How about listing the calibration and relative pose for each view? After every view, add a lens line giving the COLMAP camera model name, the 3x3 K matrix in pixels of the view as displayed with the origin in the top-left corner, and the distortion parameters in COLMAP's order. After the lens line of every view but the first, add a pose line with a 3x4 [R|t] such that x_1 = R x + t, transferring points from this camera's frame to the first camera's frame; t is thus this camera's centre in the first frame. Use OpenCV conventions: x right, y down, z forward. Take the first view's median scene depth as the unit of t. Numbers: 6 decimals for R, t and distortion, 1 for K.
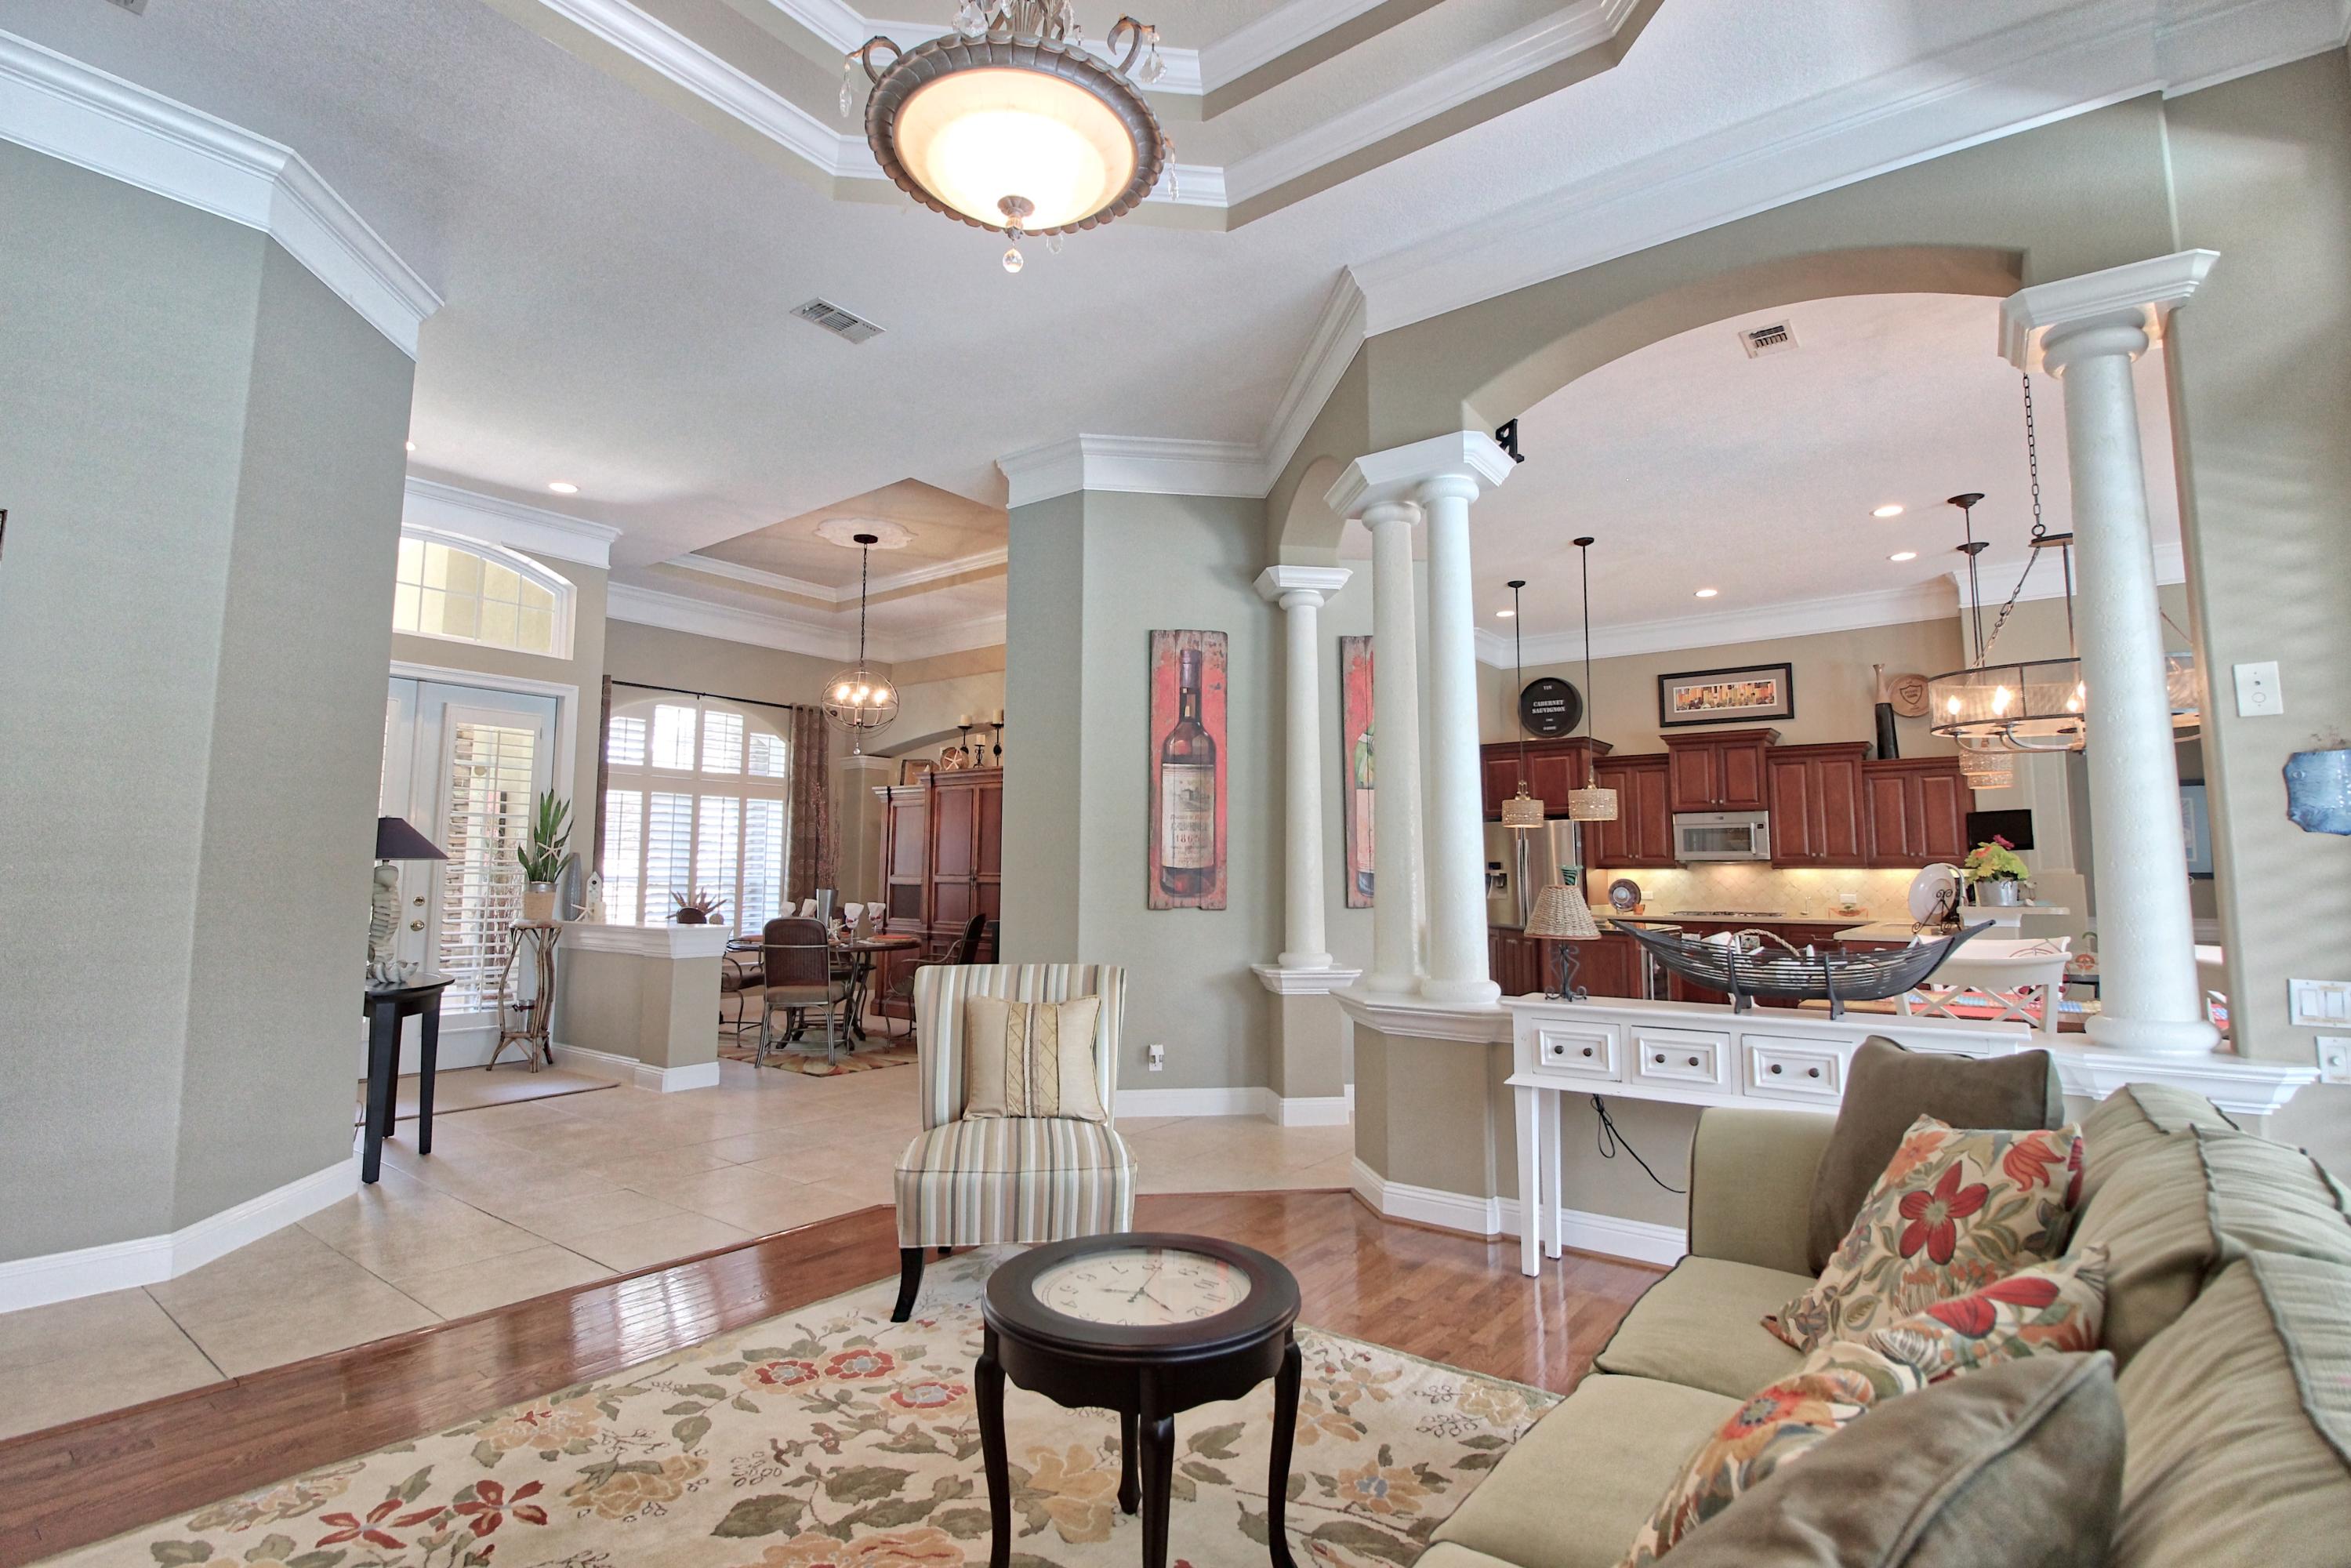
lens RADIAL K [[1083.1, 0, 1166.6], [0, 1083.1, 765.5], [0, 0, 1]] dist [0.001849, -0.015193]
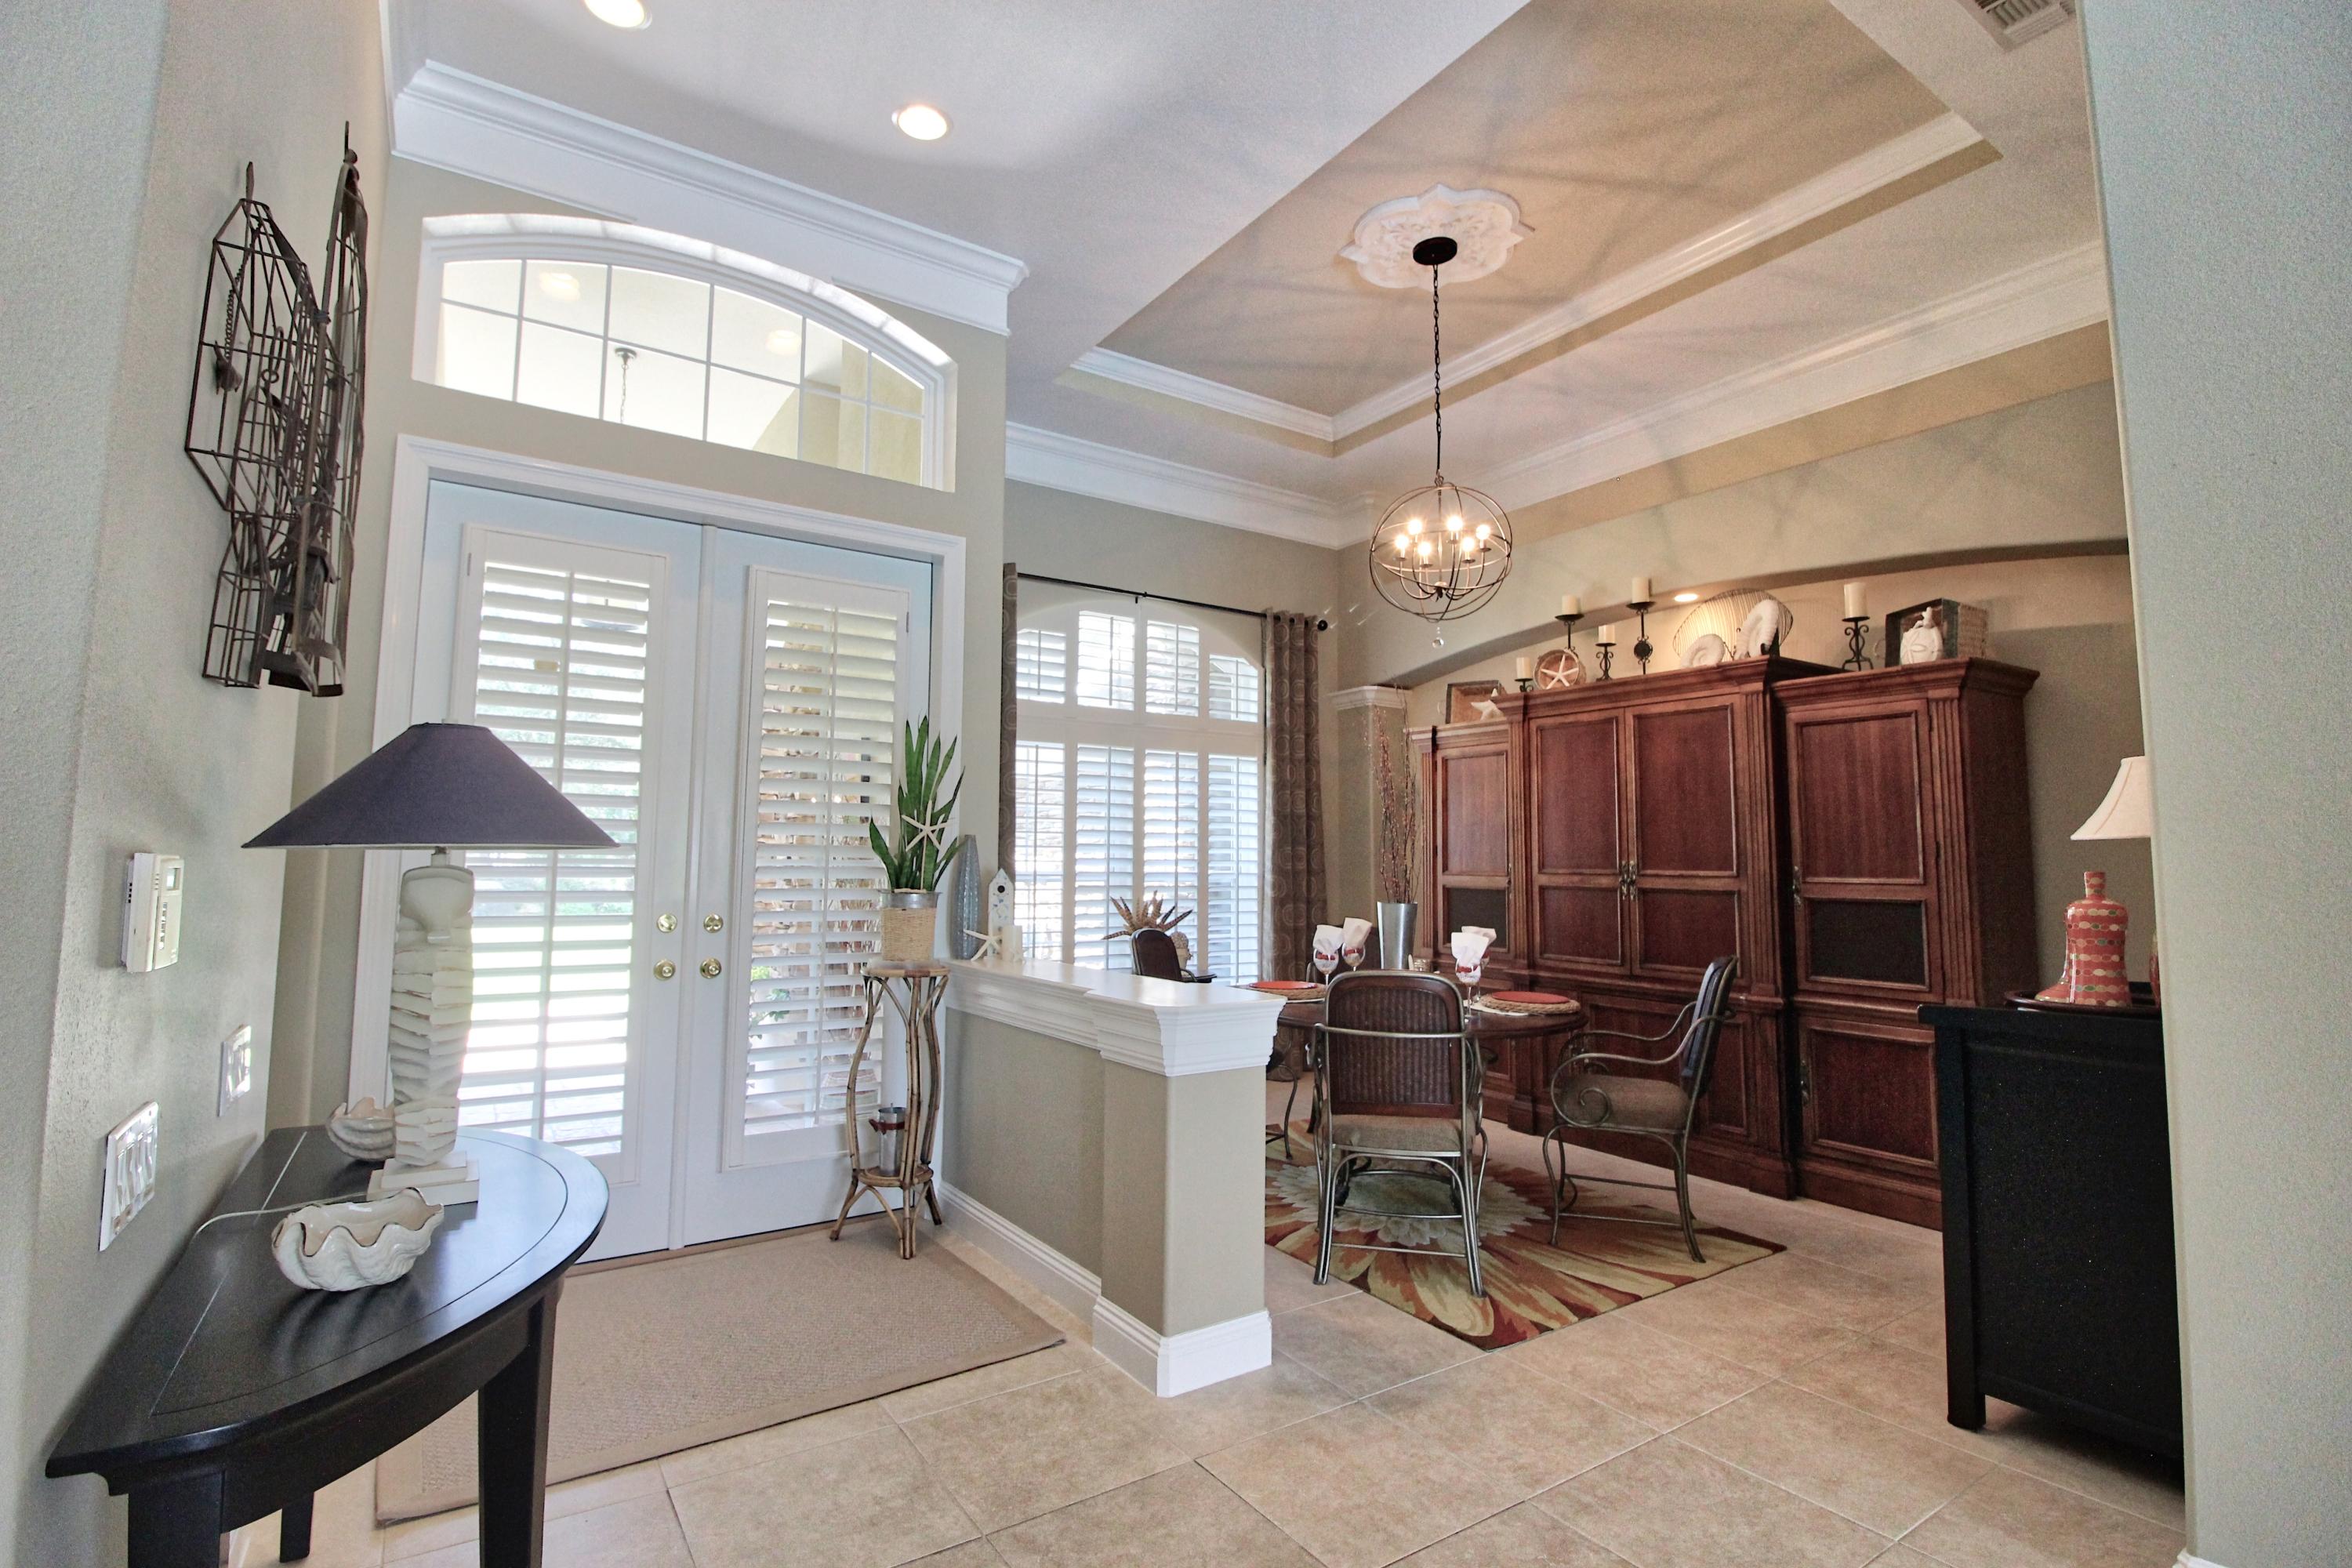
lens RADIAL K [[1083.5, 0, 1167.1], [0, 1083.5, 765.5], [0, 0, 1]] dist [0.001849, -0.015193]
pose [[0.943754, -0.025662, -0.329652, -0.210970], [0.029351, 0.999550, 0.006219, 0.035363], [0.329344, -0.015545, 0.944082, 0.403089]]
